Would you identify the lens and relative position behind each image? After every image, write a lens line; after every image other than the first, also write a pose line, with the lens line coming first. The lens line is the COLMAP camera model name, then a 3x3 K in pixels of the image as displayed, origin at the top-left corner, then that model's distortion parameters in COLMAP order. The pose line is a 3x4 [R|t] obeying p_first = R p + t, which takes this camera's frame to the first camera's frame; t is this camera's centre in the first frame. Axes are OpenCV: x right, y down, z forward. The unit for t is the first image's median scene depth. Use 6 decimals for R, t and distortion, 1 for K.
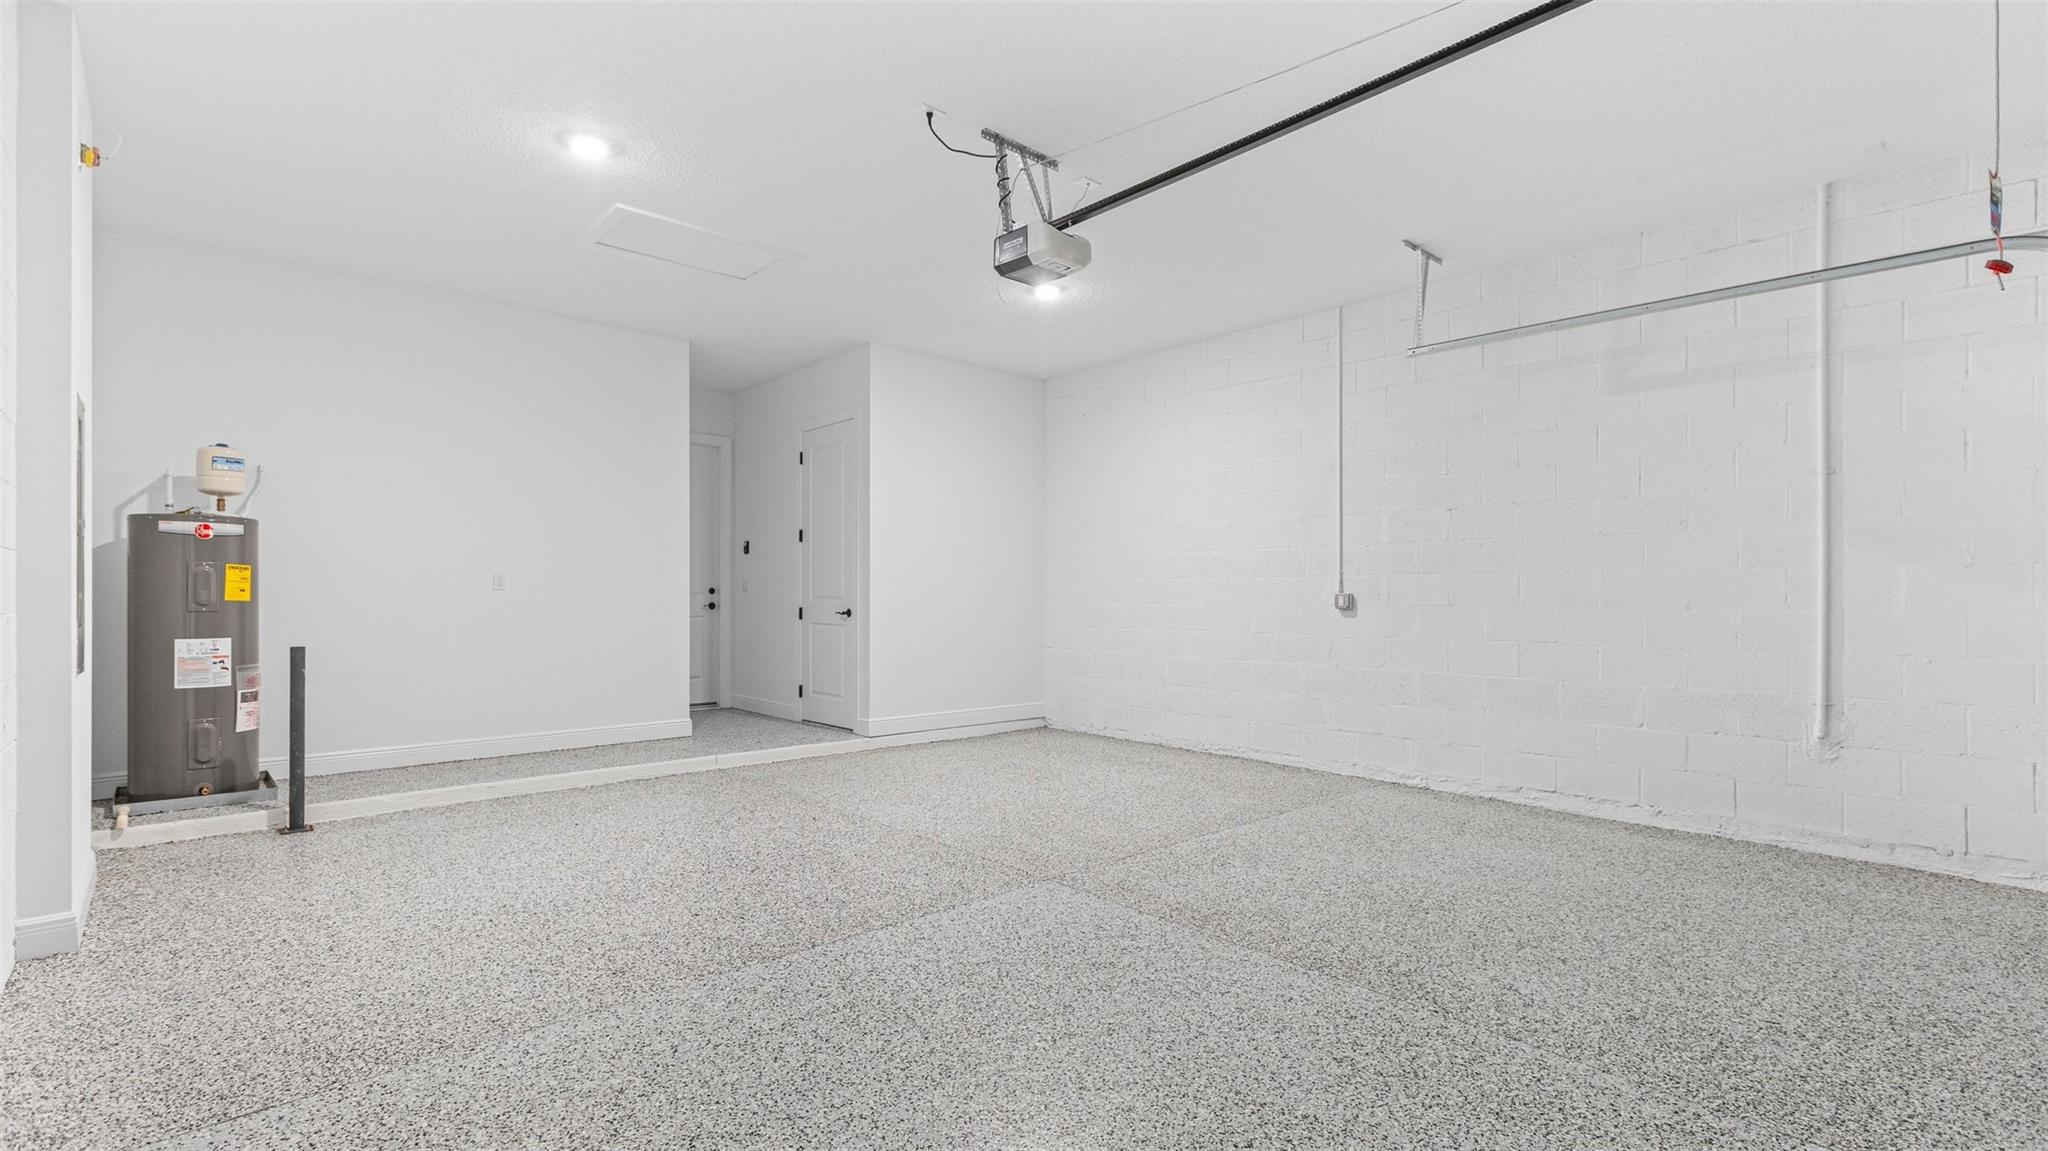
lens RADIAL K [[929.3, 0, 1023.8], [0, 929.3, 589.5], [0, 0, 1]] dist [0.000911, 0.000032]
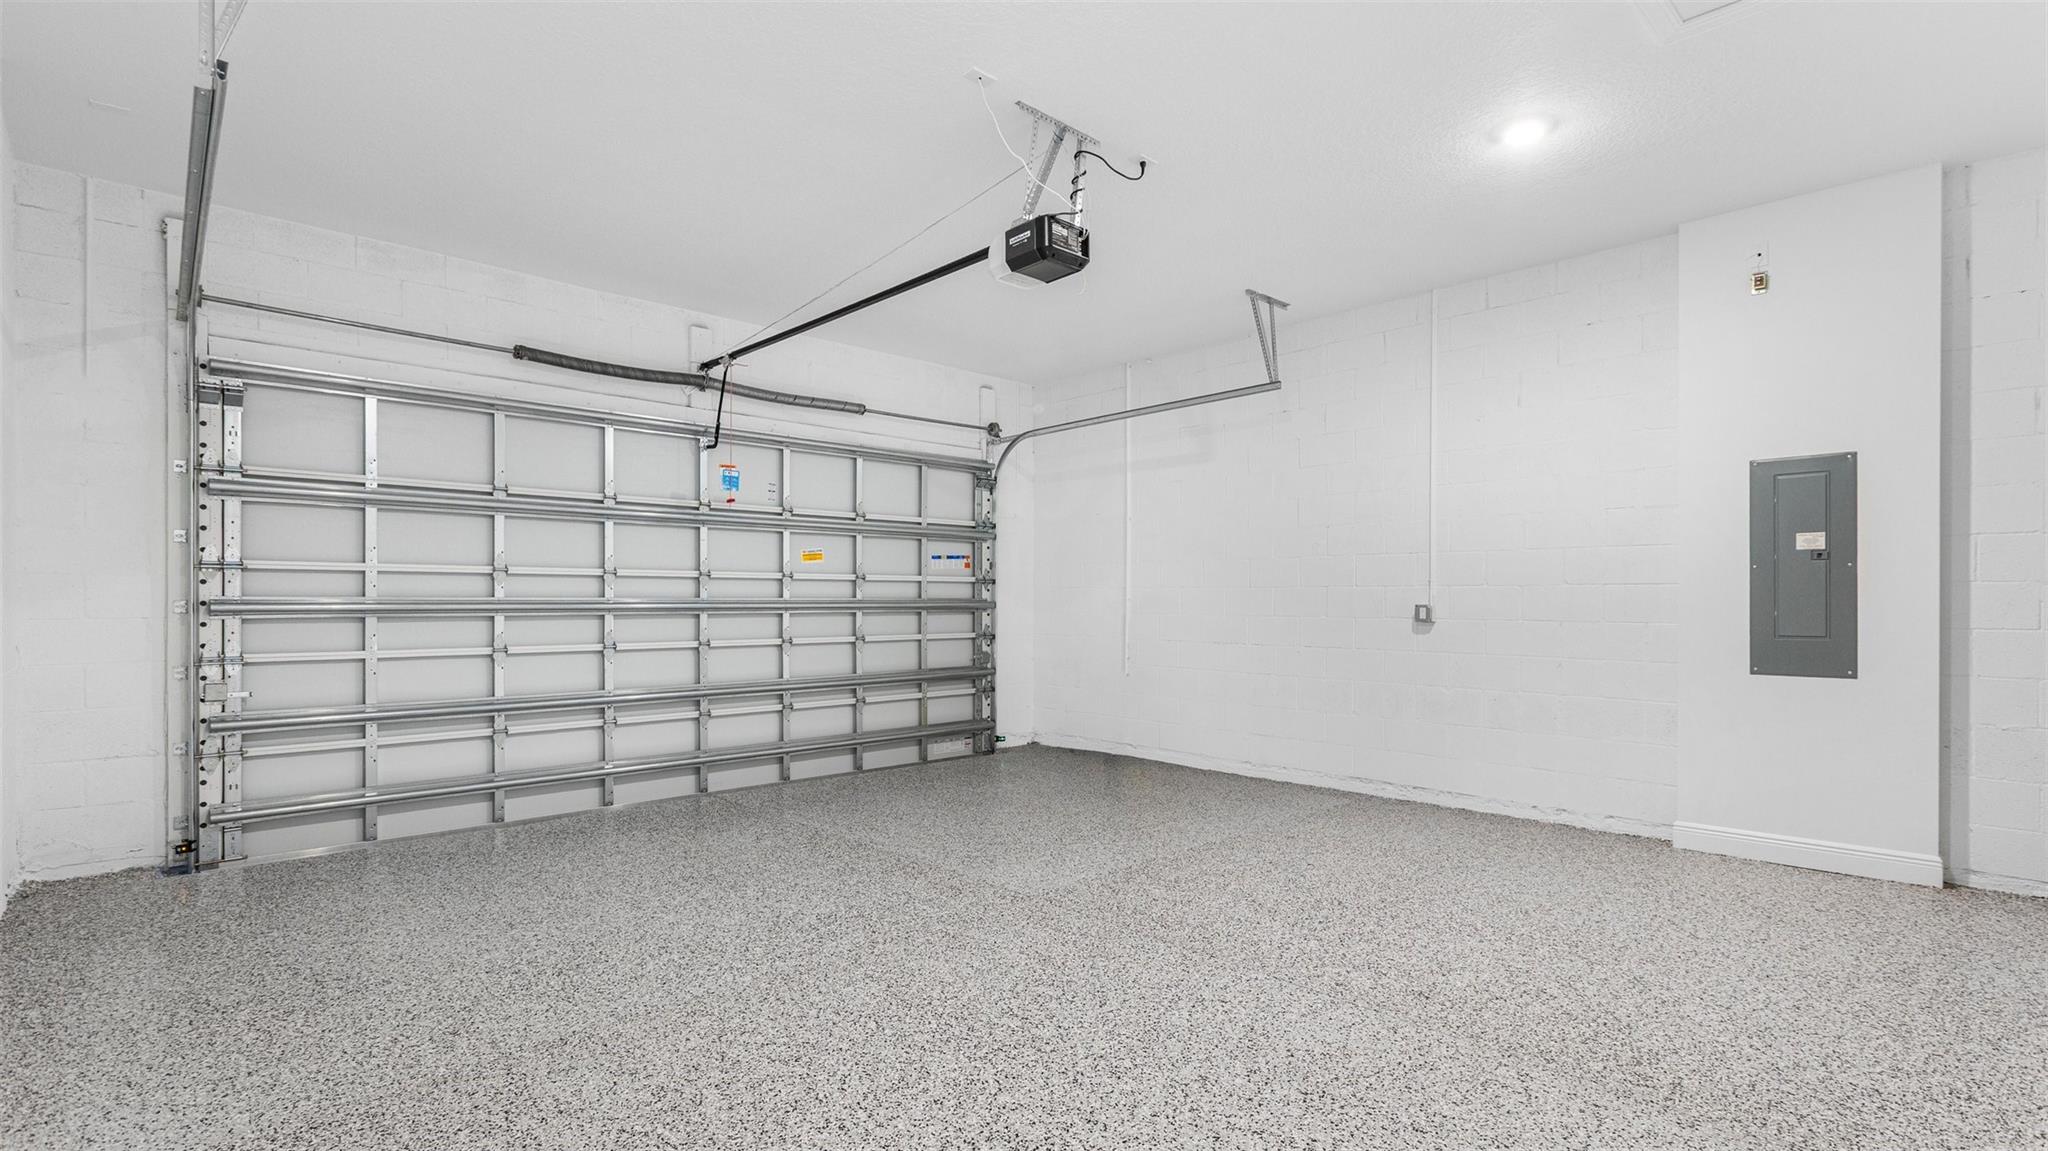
lens RADIAL K [[929.3, 0, 1024.5], [0, 929.3, 592.4], [0, 0, 1]] dist [0.000911, 0.000032]
pose [[-0.999957, -0.004848, -0.007859, 0.043032], [-0.004709, 0.999834, -0.017619, 0.005916], [0.007943, -0.017581, -0.999814, 2.122064]]
